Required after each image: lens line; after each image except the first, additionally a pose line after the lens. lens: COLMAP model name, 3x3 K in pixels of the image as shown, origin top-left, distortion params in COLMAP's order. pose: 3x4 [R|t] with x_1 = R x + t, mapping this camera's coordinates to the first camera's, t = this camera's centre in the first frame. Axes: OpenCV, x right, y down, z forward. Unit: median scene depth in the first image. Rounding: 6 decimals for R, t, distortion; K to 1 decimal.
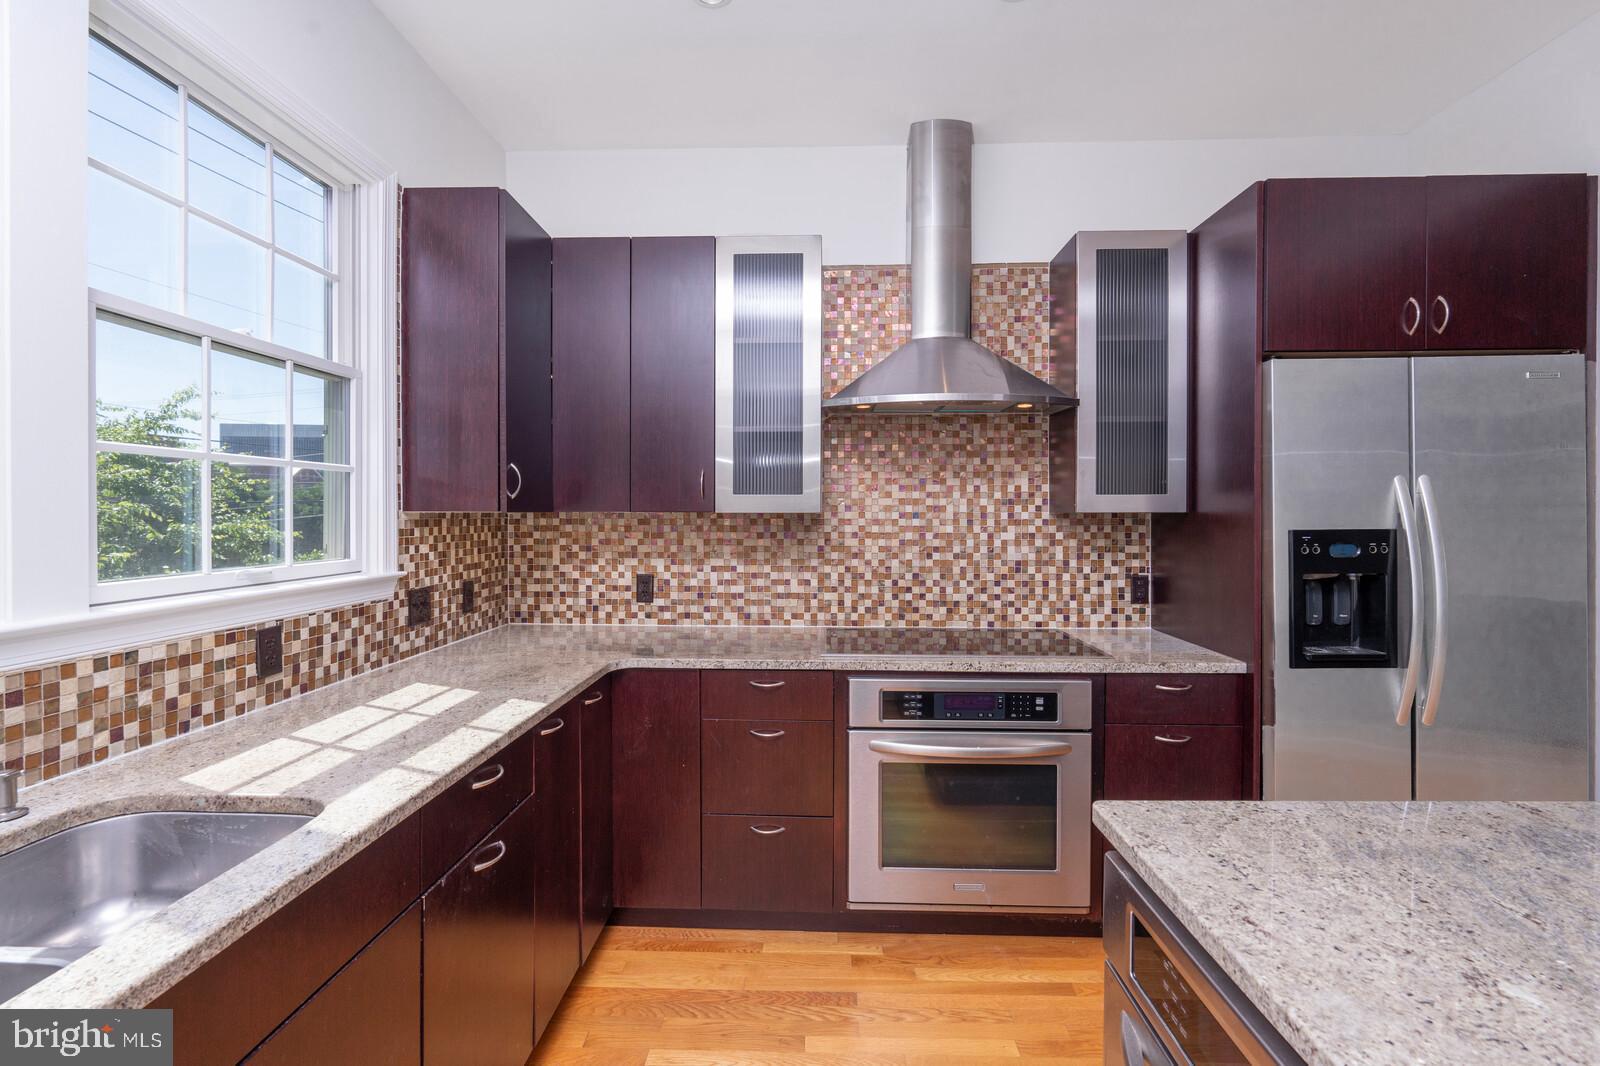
lens RADIAL K [[713.1, 0, 802.1], [0, 713.1, 507.4], [0, 0, 1]] dist [-0.000395, -0.000092]
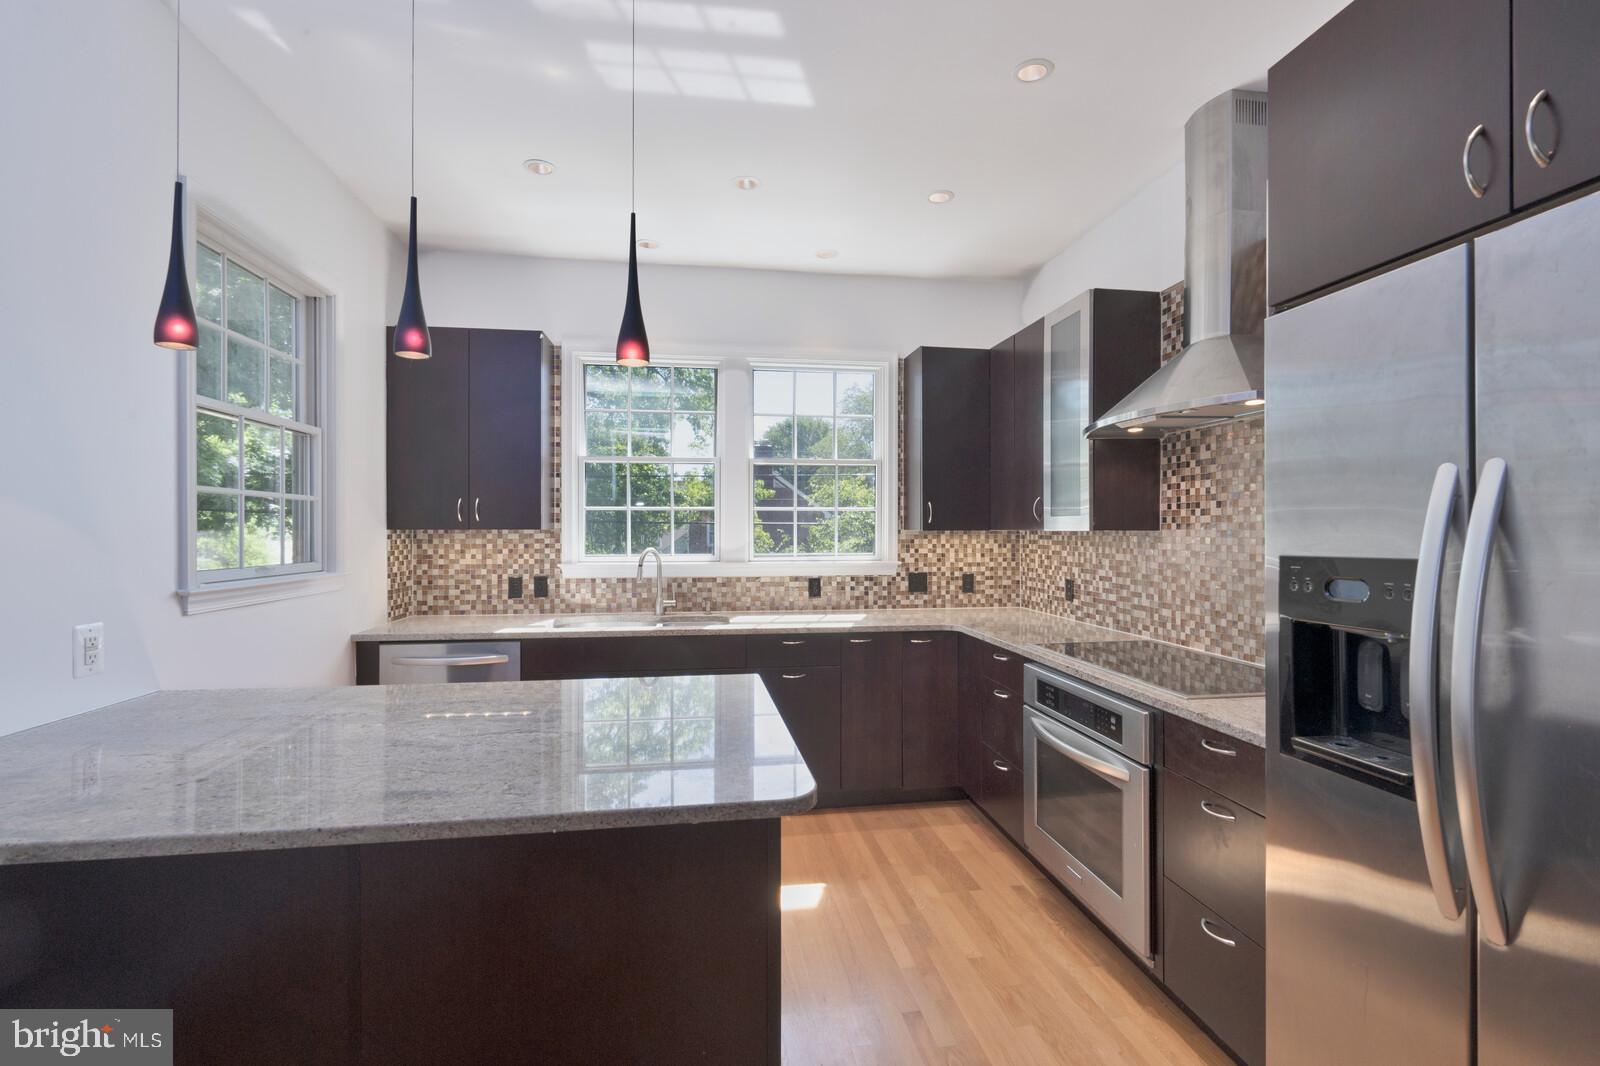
lens RADIAL K [[713.1, 0, 802.1], [0, 713.1, 507.4], [0, 0, 1]] dist [-0.000395, -0.000092]
pose [[0.182002, -0.032254, -0.982769, 0.954763], [0.007144, 0.999479, -0.031480, 0.002431], [0.983272, -0.001291, 0.182138, 0.301741]]
